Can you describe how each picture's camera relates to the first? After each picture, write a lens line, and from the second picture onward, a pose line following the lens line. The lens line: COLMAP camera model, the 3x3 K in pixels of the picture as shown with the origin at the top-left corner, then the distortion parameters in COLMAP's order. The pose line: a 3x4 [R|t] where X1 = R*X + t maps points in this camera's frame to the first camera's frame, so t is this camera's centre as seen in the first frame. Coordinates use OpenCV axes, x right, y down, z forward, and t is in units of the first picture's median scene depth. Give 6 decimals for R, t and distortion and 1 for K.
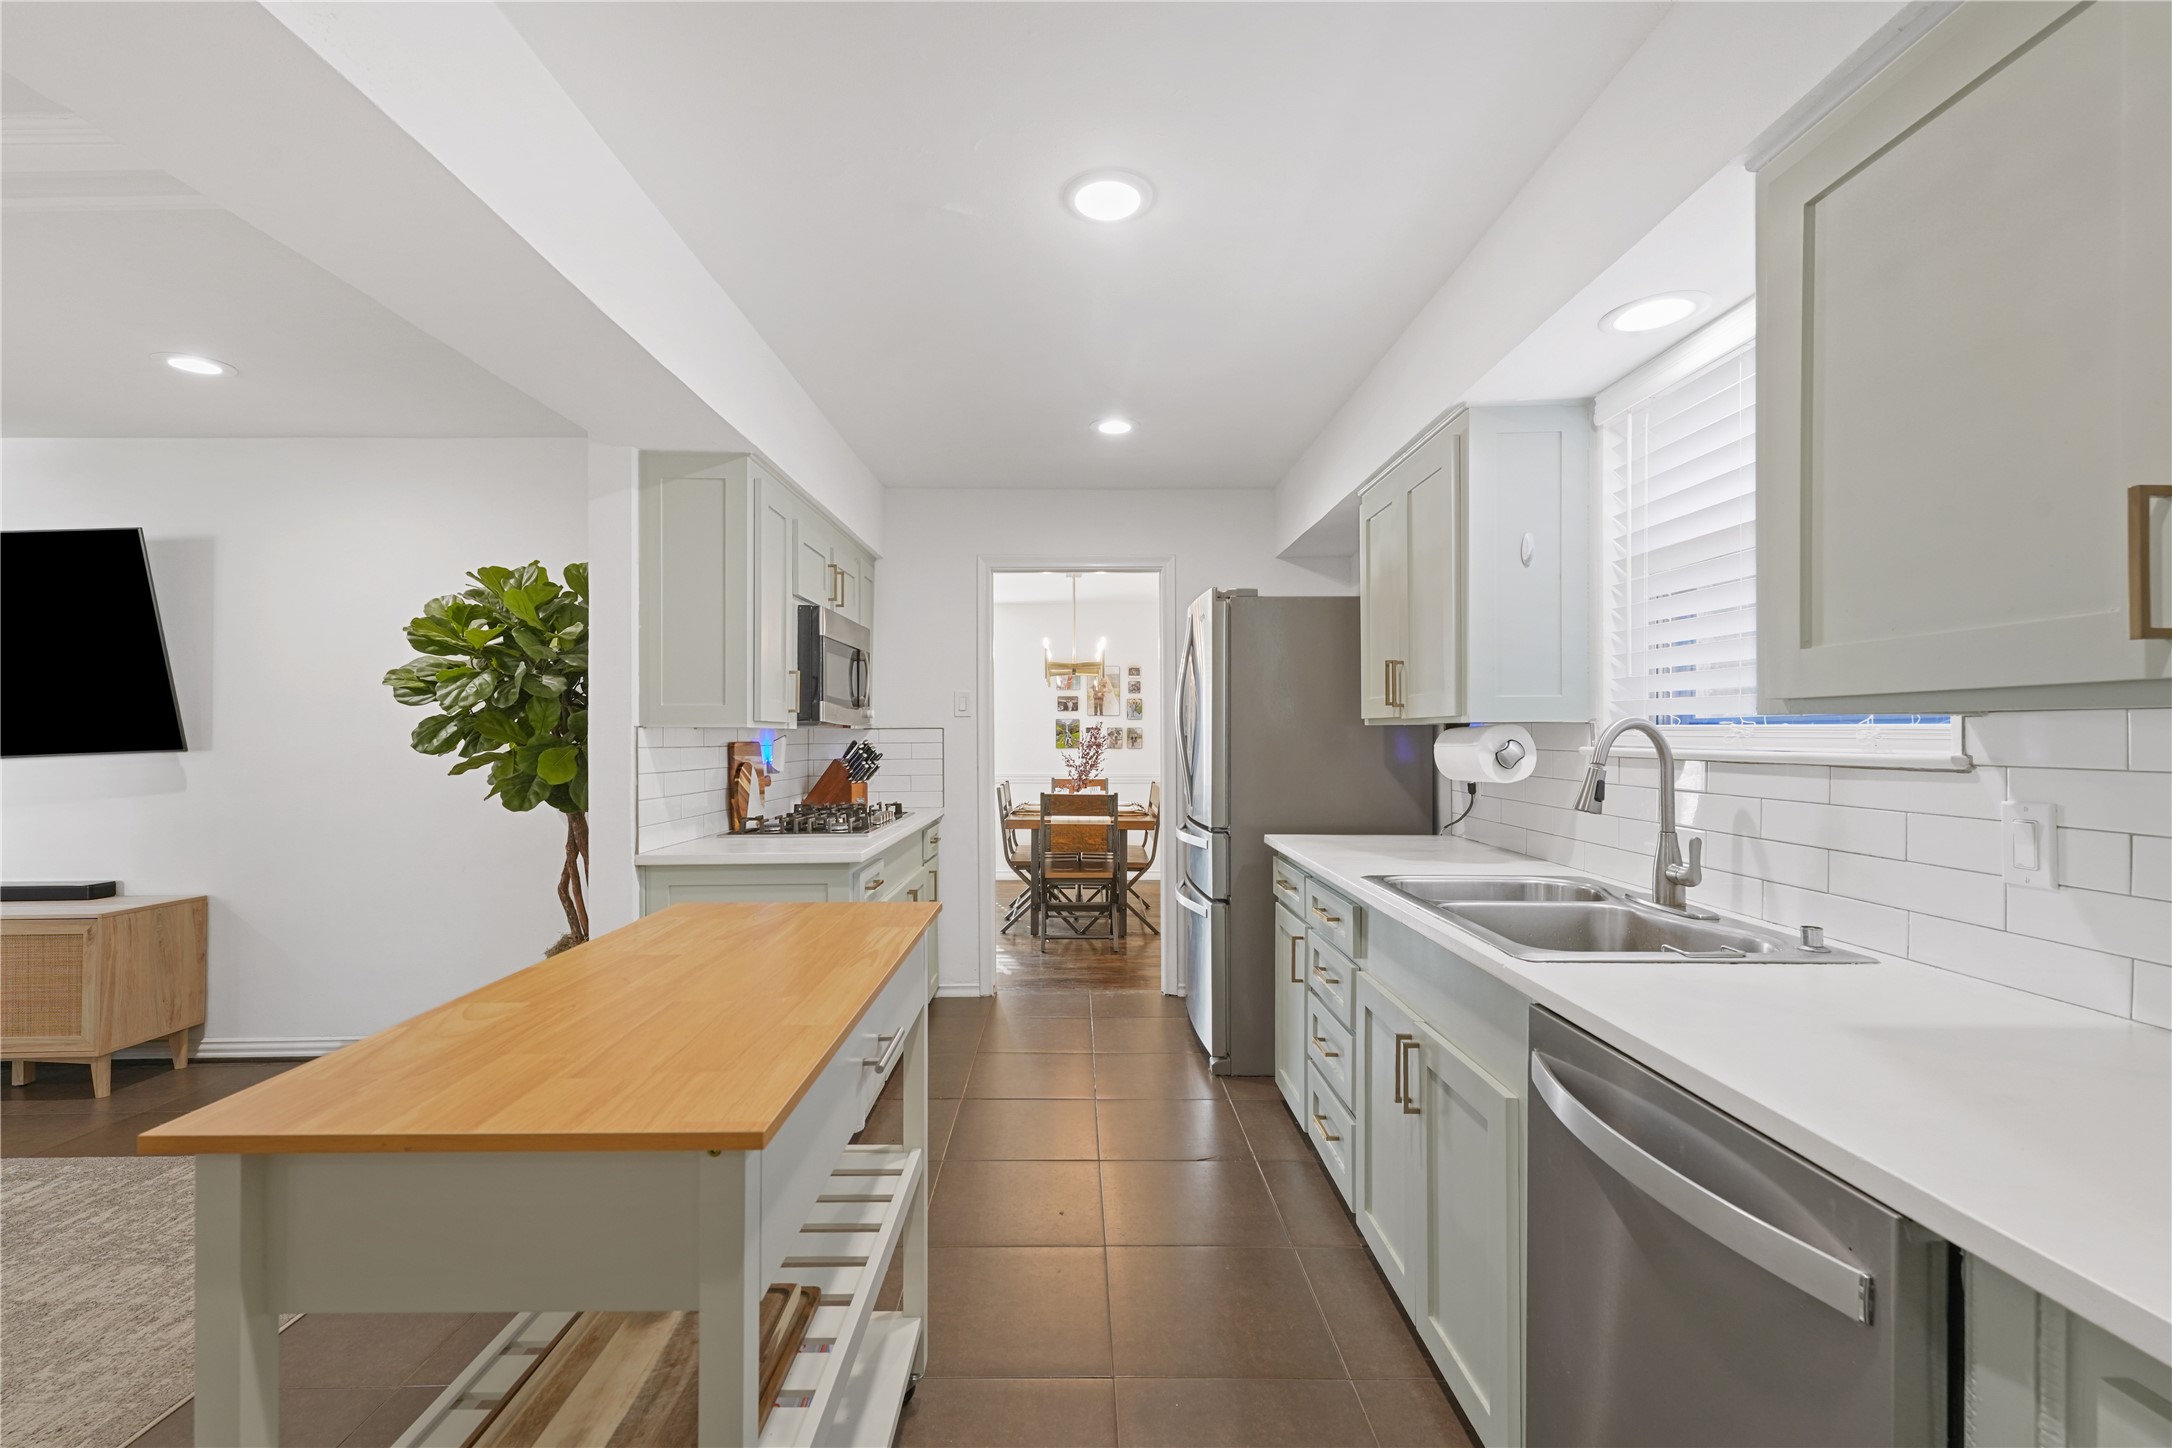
lens RADIAL K [[931.3, 0, 1088.4], [0, 931.3, 728.2], [0, 0, 1]] dist [-0.000324, -0.000031]
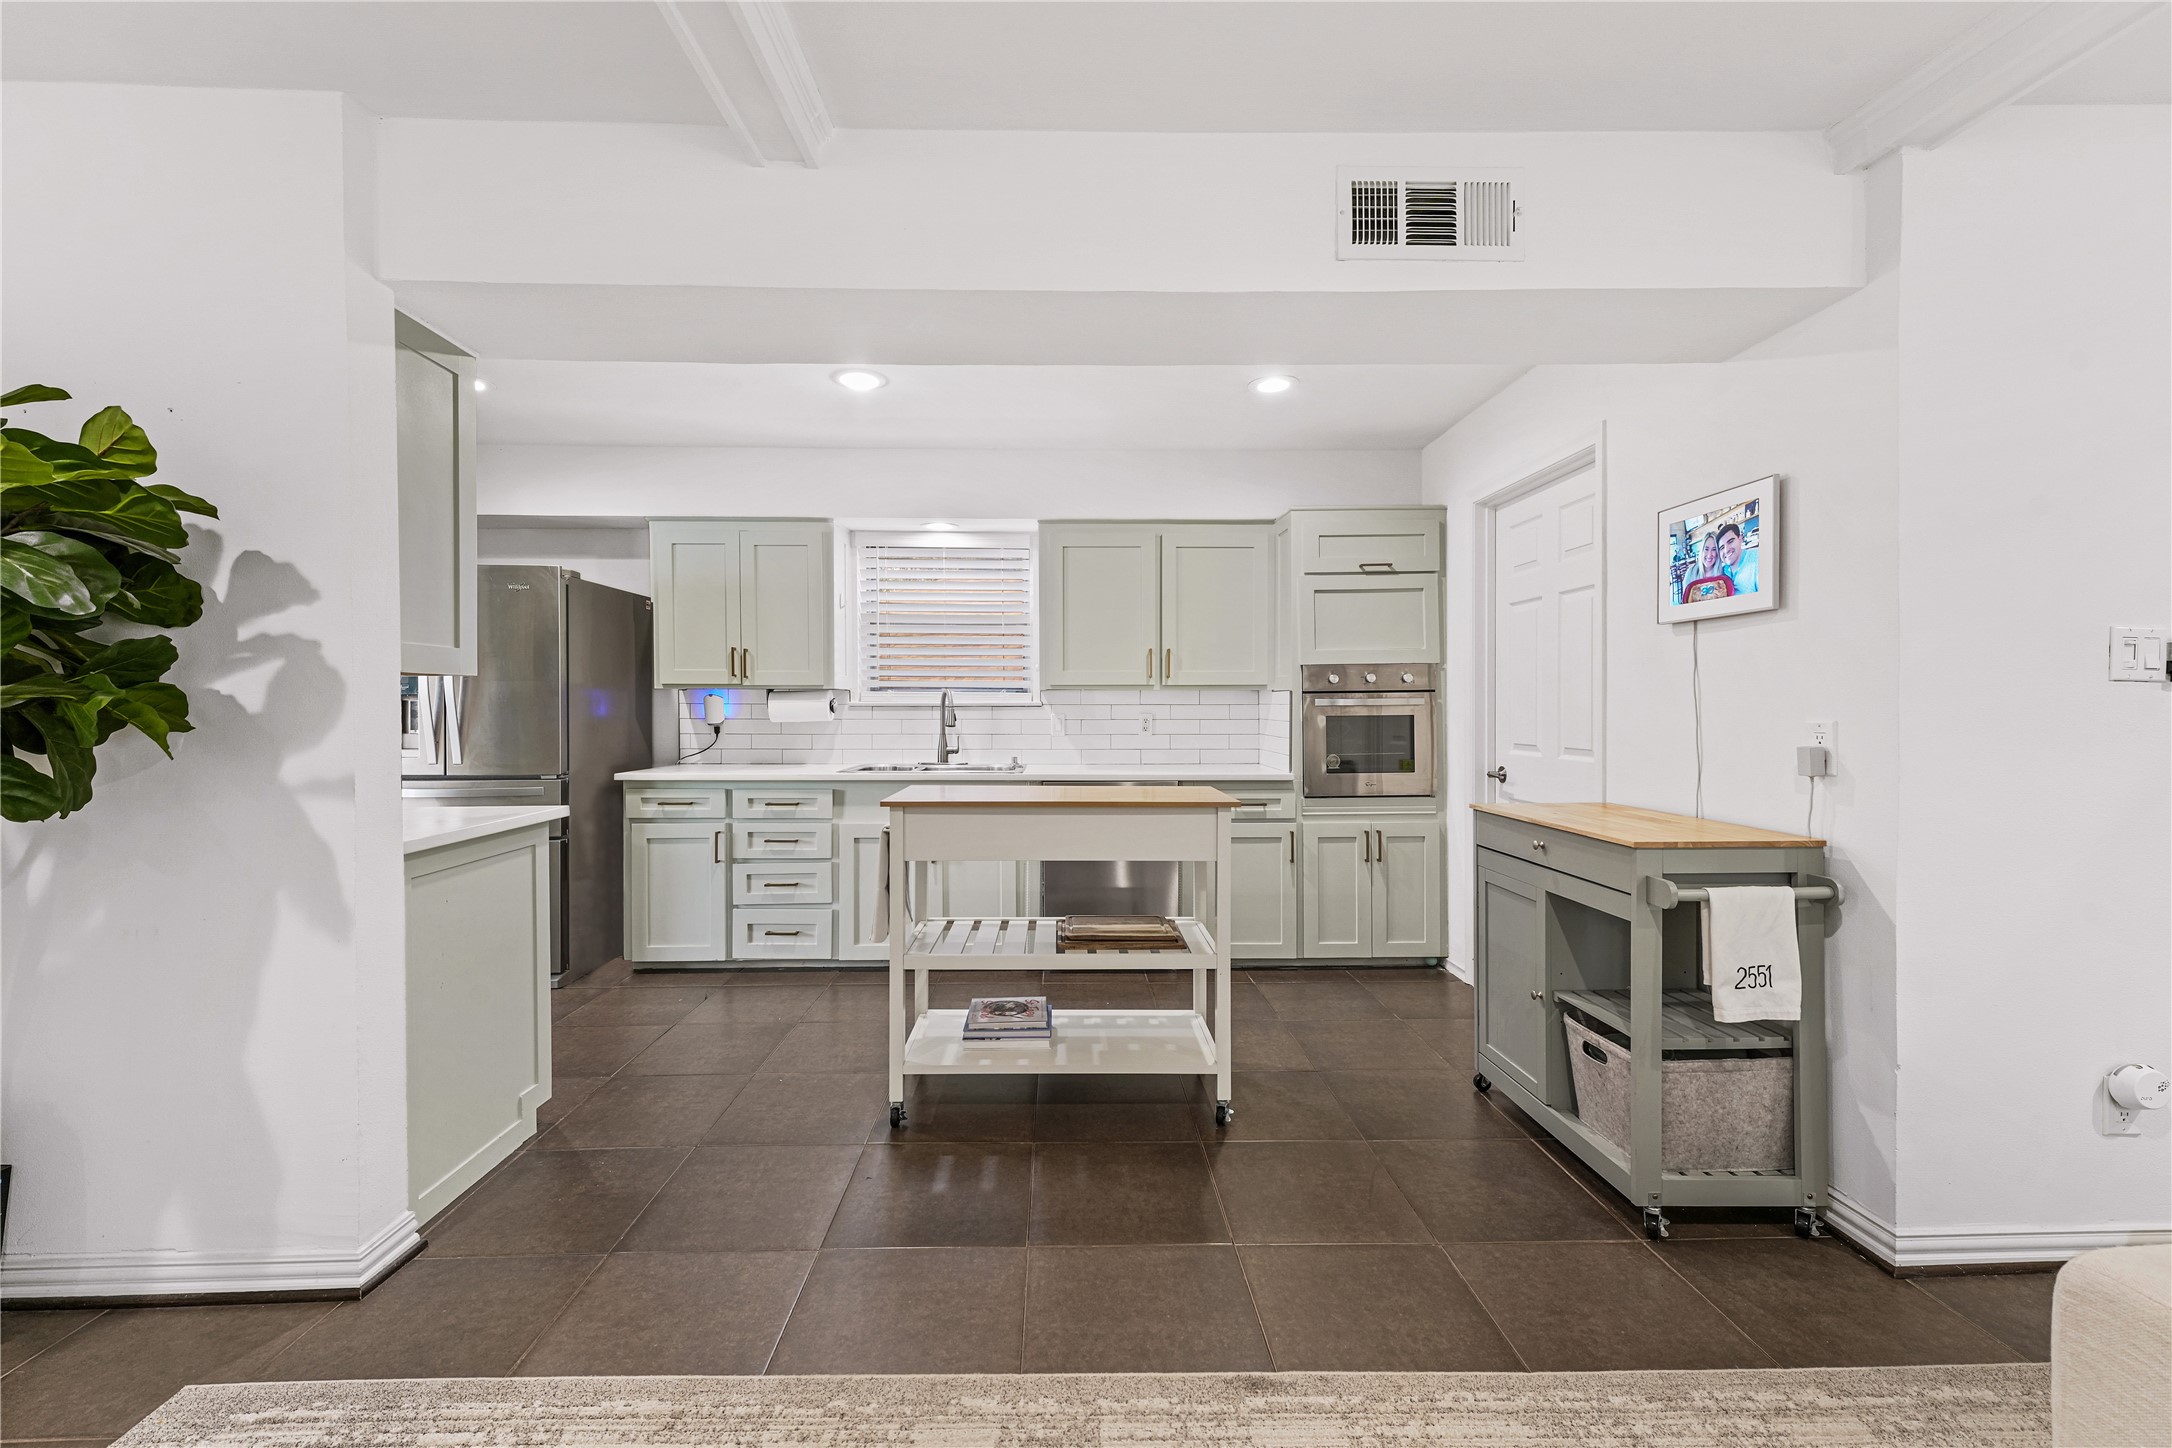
lens RADIAL K [[865.3, 0, 1085.7], [0, 865.3, 716.2], [0, 0, 1]] dist [-0.000117, -0.000062]
pose [[-0.014985, -0.004479, 0.999878, -1.889922], [-0.004385, 0.999981, 0.004413, 0.056637], [-0.999878, -0.004318, -0.015004, 0.719559]]
